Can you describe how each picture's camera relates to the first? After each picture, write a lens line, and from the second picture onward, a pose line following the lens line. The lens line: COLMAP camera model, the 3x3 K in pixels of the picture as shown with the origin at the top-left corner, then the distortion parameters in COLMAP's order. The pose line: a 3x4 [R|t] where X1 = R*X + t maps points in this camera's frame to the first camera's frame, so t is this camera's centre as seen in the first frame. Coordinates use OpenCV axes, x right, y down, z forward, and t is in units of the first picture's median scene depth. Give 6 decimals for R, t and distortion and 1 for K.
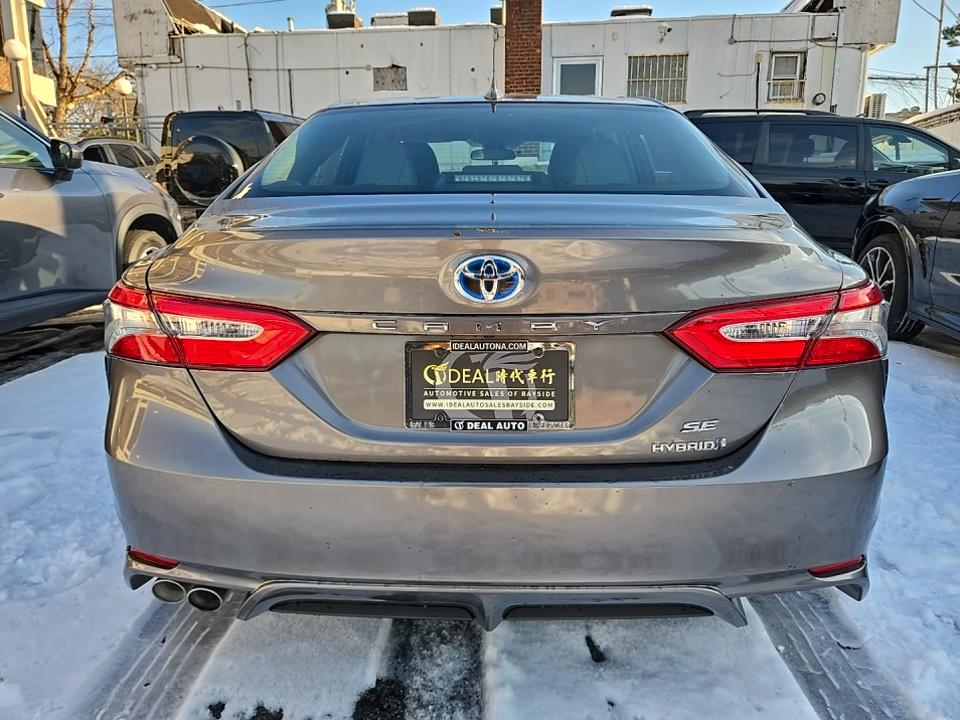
lens RADIAL K [[637.8, 0, 480.6], [0, 637.8, 360.4], [0, 0, 1]] dist [0.036614, -0.021345]
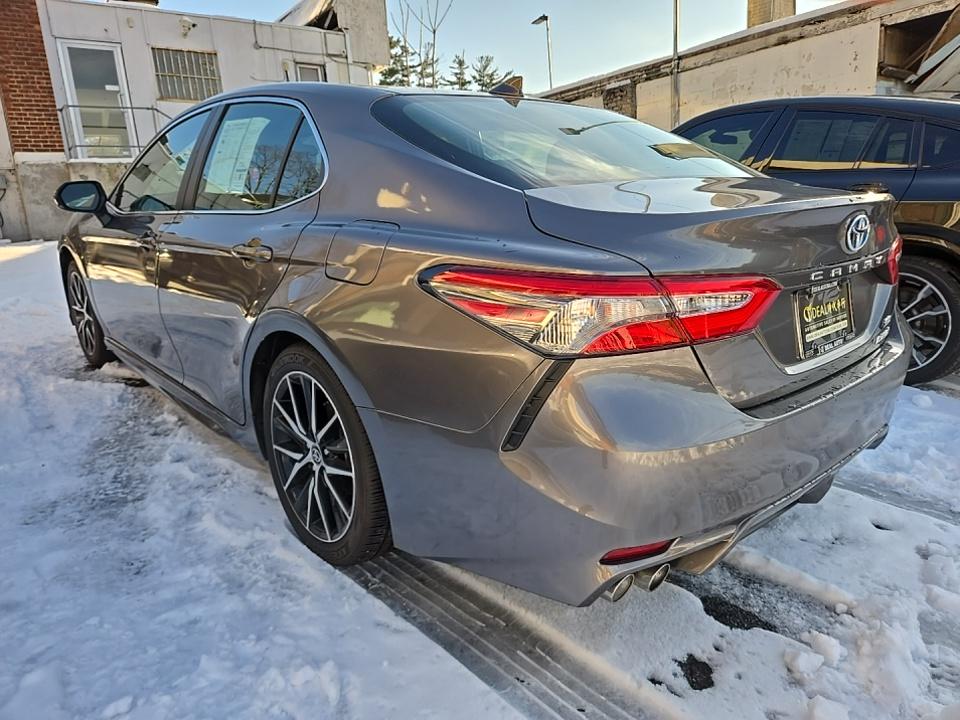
lens RADIAL K [[637.8, 0, 479.9], [0, 637.8, 361.9], [0, 0, 1]] dist [0.036614, -0.021345]
pose [[0.742668, -0.193090, 0.641218, -0.100526], [0.194854, 0.978406, 0.068945, -0.007238], [-0.640684, 0.073741, 0.764255, 0.031074]]
